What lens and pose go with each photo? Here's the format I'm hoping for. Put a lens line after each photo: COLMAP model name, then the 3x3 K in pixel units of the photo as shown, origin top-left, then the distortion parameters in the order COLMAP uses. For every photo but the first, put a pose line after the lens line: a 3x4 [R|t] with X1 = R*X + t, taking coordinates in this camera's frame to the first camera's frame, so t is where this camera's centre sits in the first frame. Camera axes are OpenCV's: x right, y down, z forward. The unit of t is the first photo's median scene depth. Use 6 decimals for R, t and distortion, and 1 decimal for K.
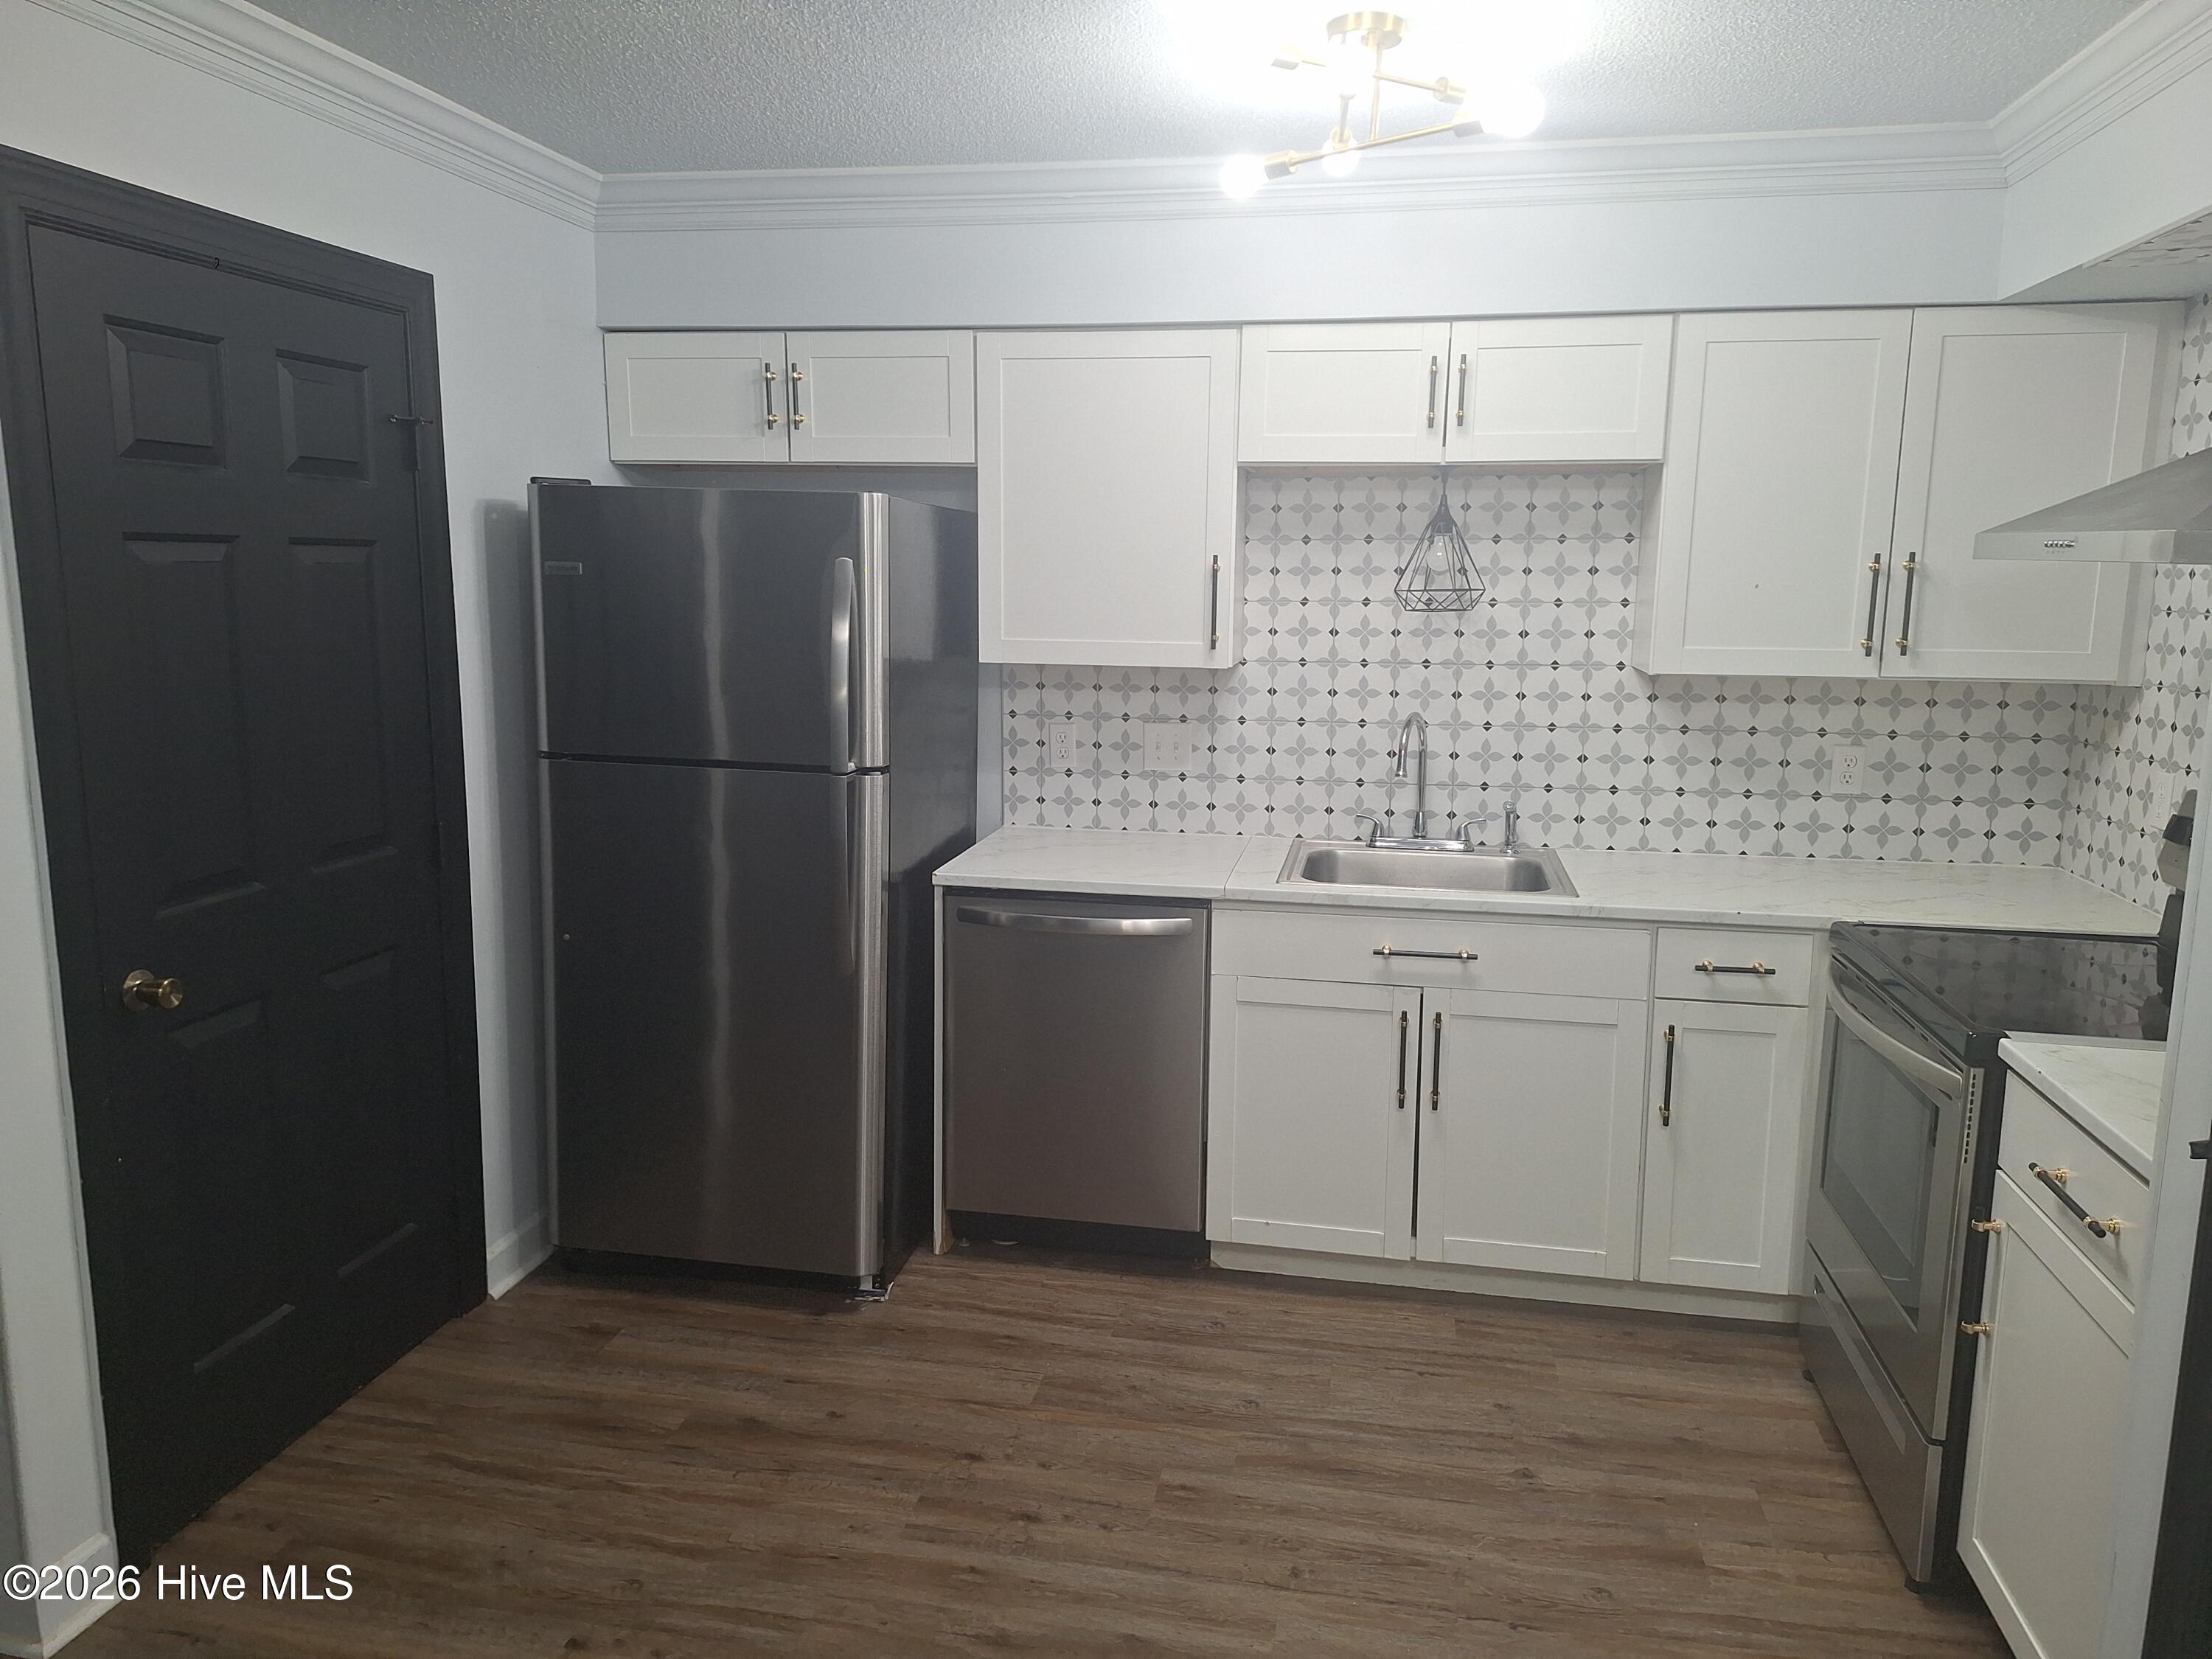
lens RADIAL K [[1503.3, 0, 1118.3], [0, 1503.3, 801.4], [0, 0, 1]] dist [0.108690, -0.156496]
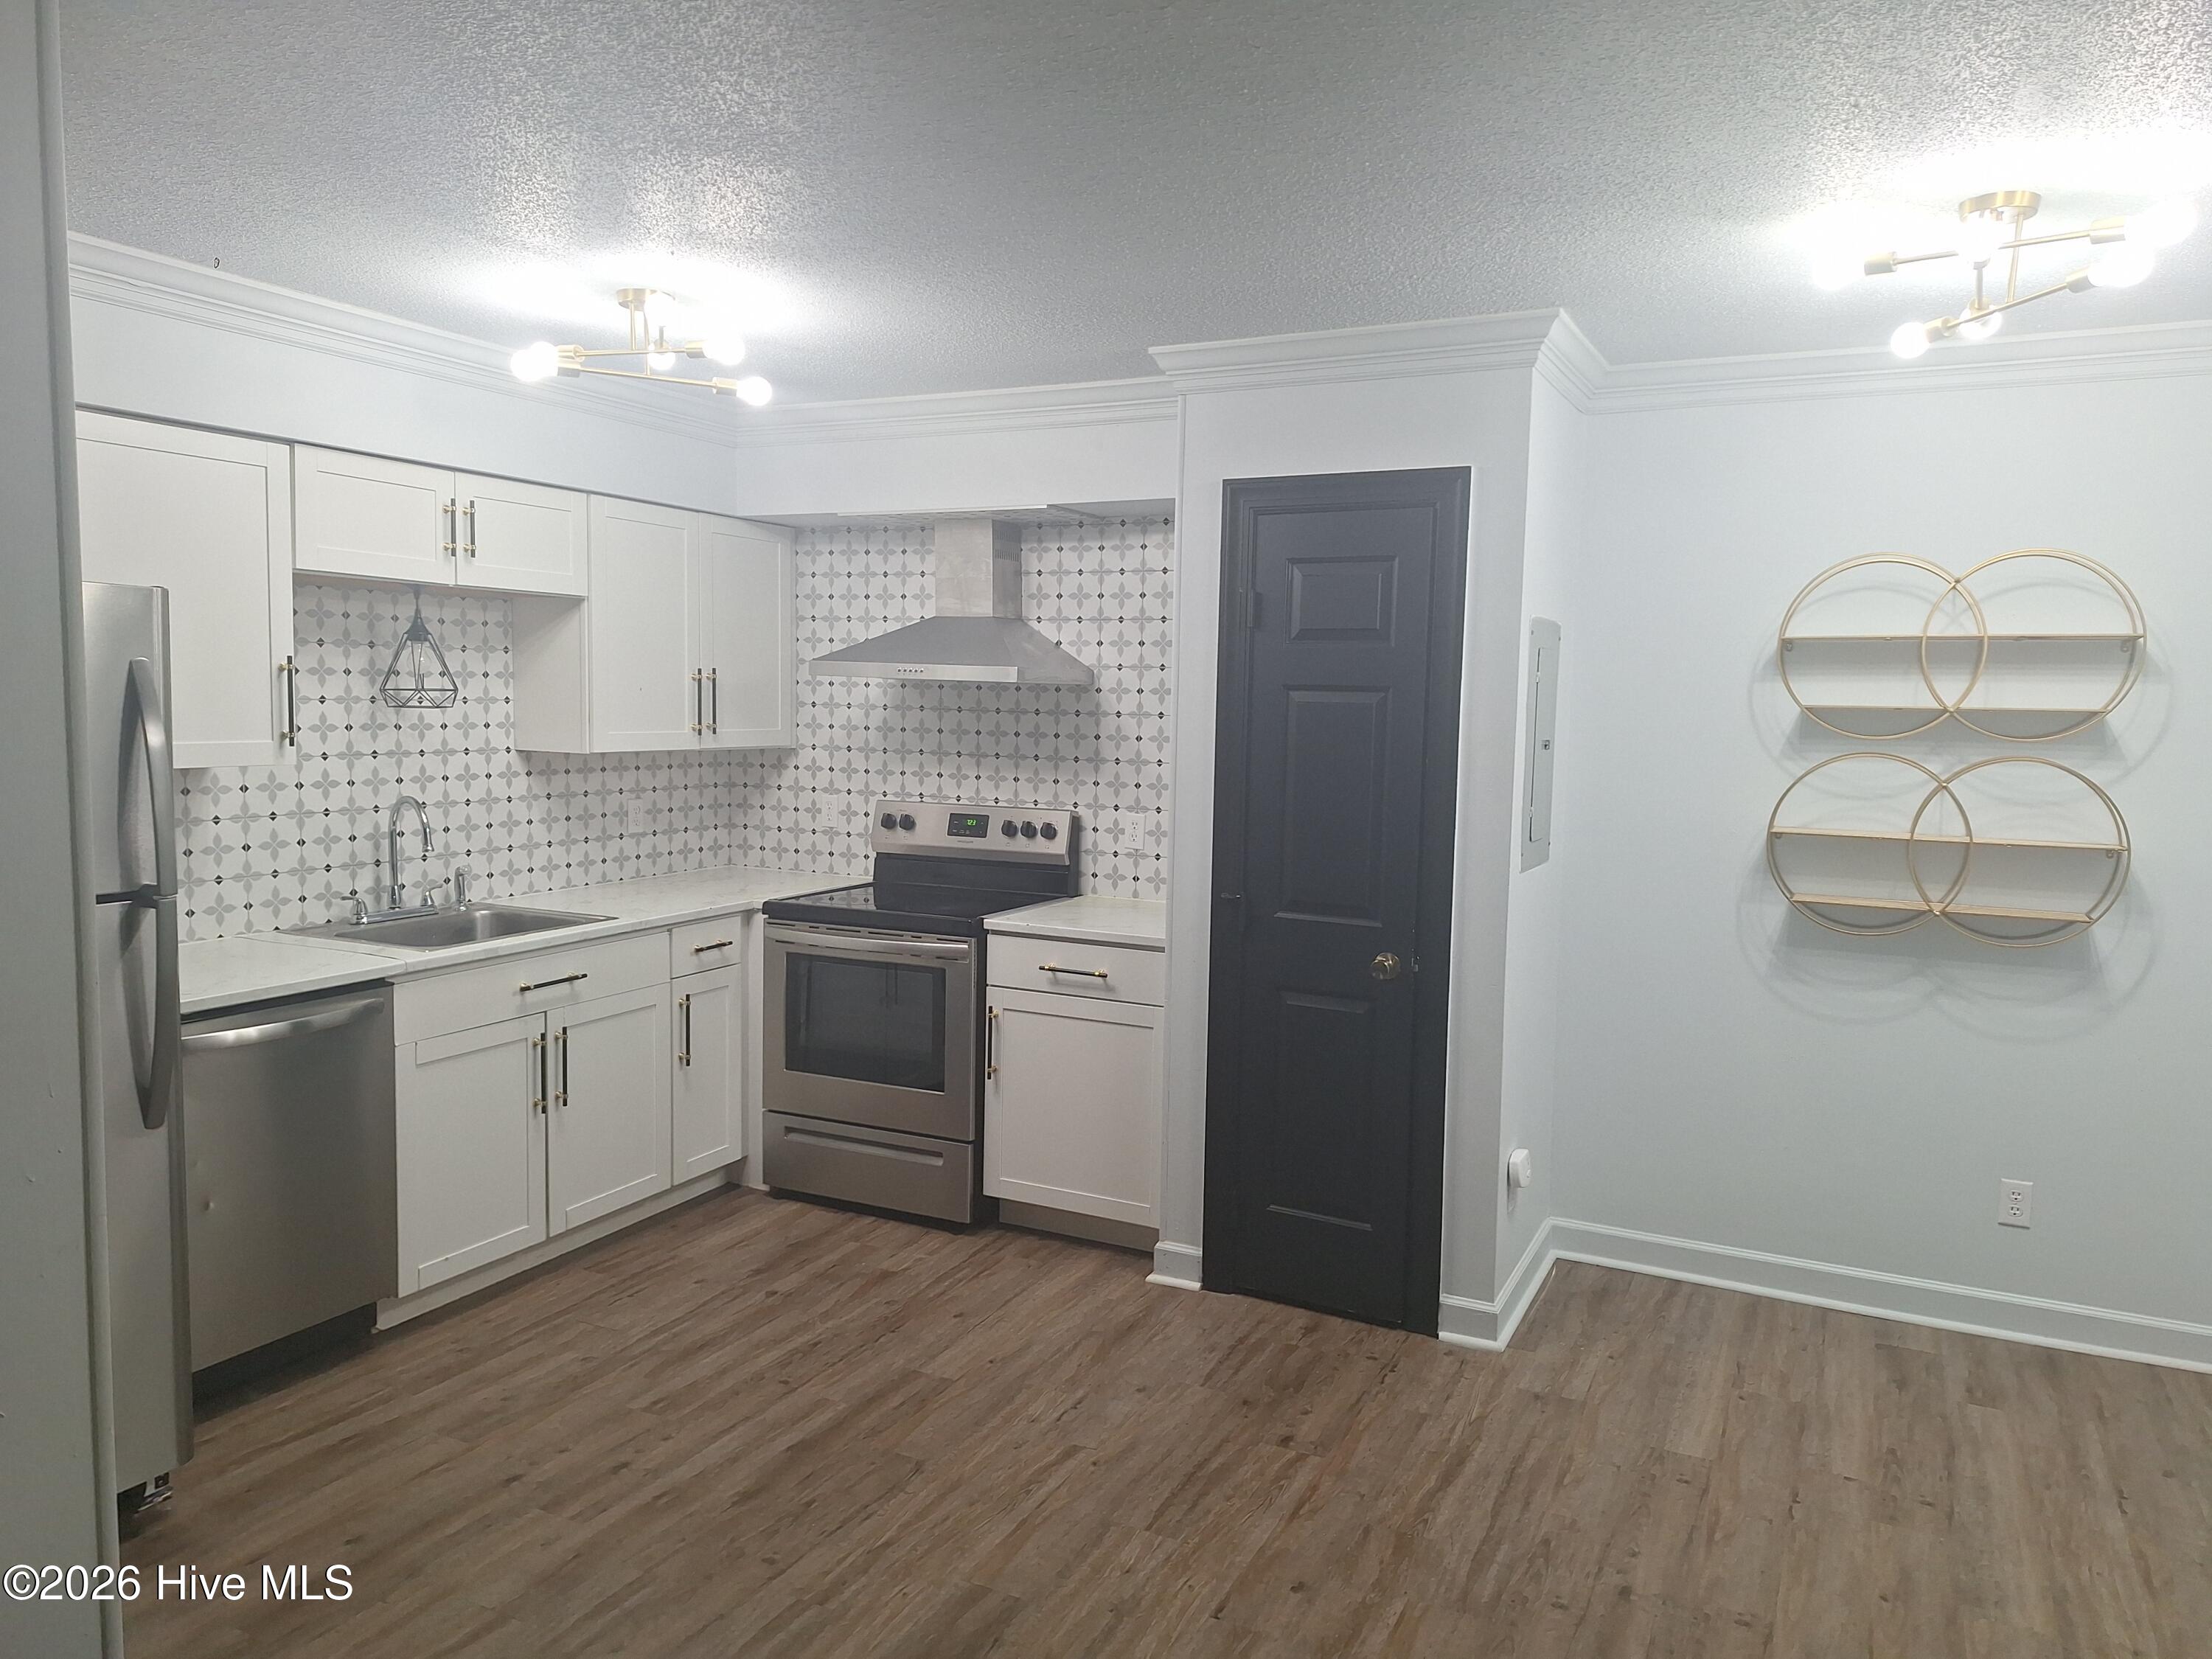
lens RADIAL K [[1503.3, 0, 1118.3], [0, 1503.3, 801.4], [0, 0, 1]] dist [0.108690, -0.156496]
pose [[0.269821, -0.072509, 0.960176, -0.839545], [0.128551, 0.990947, 0.038709, -0.033950], [-0.954291, 0.112987, 0.276700, 0.188211]]
